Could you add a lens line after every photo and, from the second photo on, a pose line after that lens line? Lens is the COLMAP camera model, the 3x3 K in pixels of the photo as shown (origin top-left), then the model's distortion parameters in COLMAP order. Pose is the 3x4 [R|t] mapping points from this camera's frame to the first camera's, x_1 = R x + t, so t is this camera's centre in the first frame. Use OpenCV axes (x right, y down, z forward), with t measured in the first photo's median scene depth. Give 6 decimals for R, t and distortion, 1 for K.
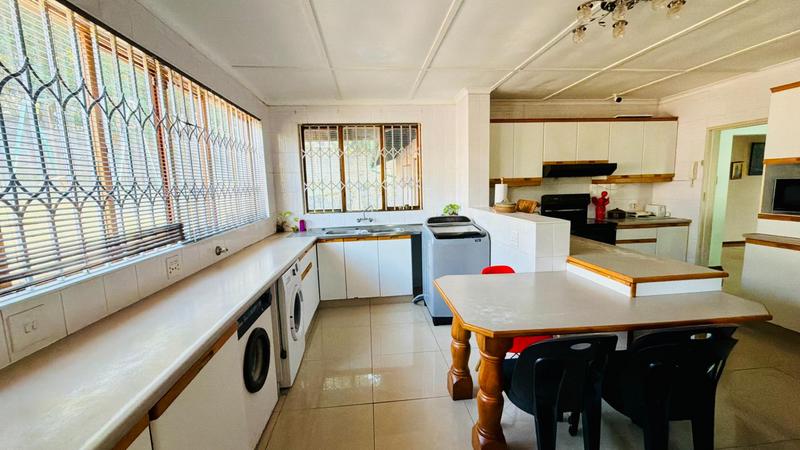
lens RADIAL K [[319.9, 0, 398.5], [0, 319.9, 224.8], [0, 0, 1]] dist [0.001264, -0.000235]
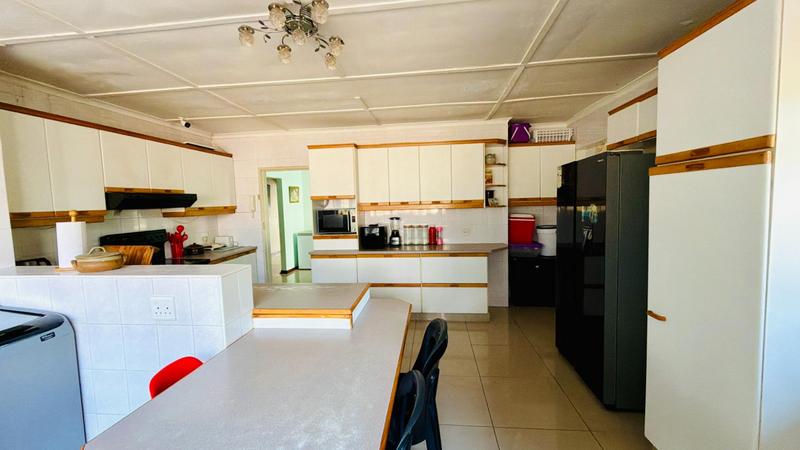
lens RADIAL K [[319.9, 0, 398.5], [0, 319.9, 224.8], [0, 0, 1]] dist [0.001264, -0.000235]
pose [[0.205441, -0.049265, 0.977429, -0.086684], [0.145169, 0.989218, 0.019347, -0.039622], [-0.967843, 0.137918, 0.210378, 0.259245]]
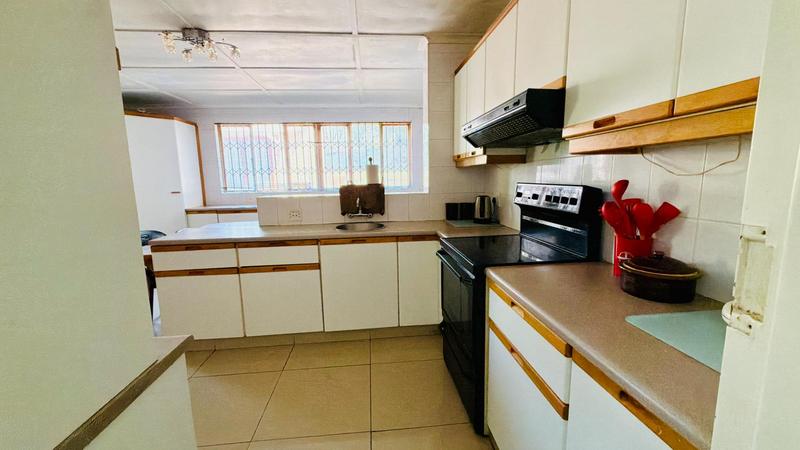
lens RADIAL K [[319.9, 0, 398.5], [0, 319.9, 224.8], [0, 0, 1]] dist [0.001264, -0.000235]
pose [[-0.002989, 0.179005, -0.983844, 0.983000], [-0.099267, 0.978935, 0.178414, -0.104567], [0.995056, 0.098197, 0.014844, 0.860479]]
